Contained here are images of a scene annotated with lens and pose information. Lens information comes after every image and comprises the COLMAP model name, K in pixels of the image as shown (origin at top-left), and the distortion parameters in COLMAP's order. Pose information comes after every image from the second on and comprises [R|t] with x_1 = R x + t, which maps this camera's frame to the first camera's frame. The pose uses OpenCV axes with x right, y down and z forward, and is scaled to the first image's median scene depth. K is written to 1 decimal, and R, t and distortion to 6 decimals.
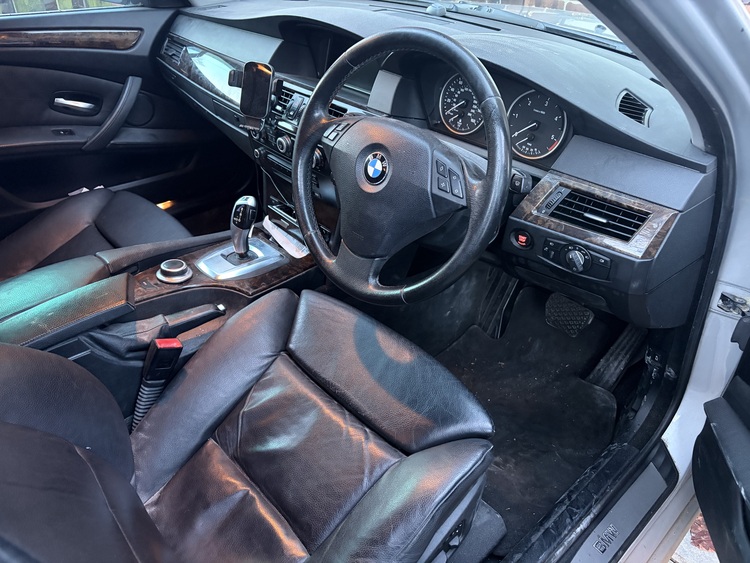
lens RADIAL K [[573.5, 0, 375.0], [0, 573.5, 281.5], [0, 0, 1]] dist [0.001630, -0.004254]
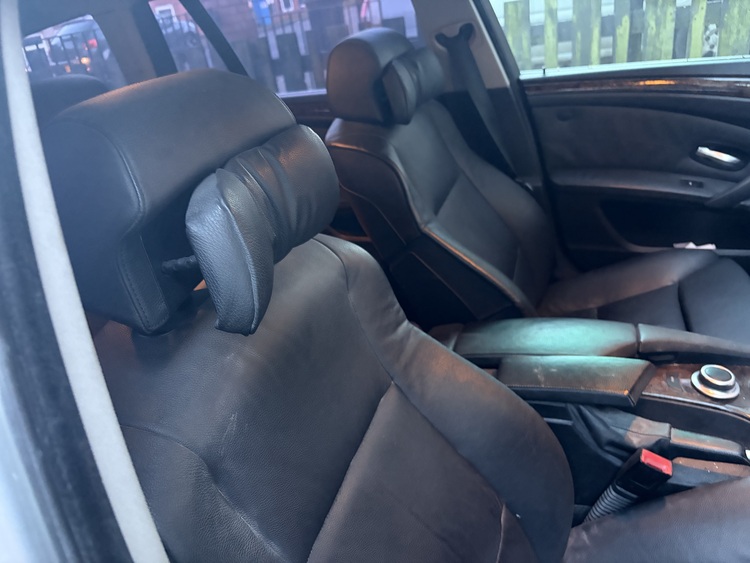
lens RADIAL K [[573.5, 0, 375.0], [0, 573.5, 281.5], [0, 0, 1]] dist [0.001630, -0.004254]
pose [[0.474875, 0.317747, -0.820689, 0.037356], [-0.355752, 0.922264, 0.151226, -0.106289], [0.804944, 0.220148, 0.551000, 0.163782]]
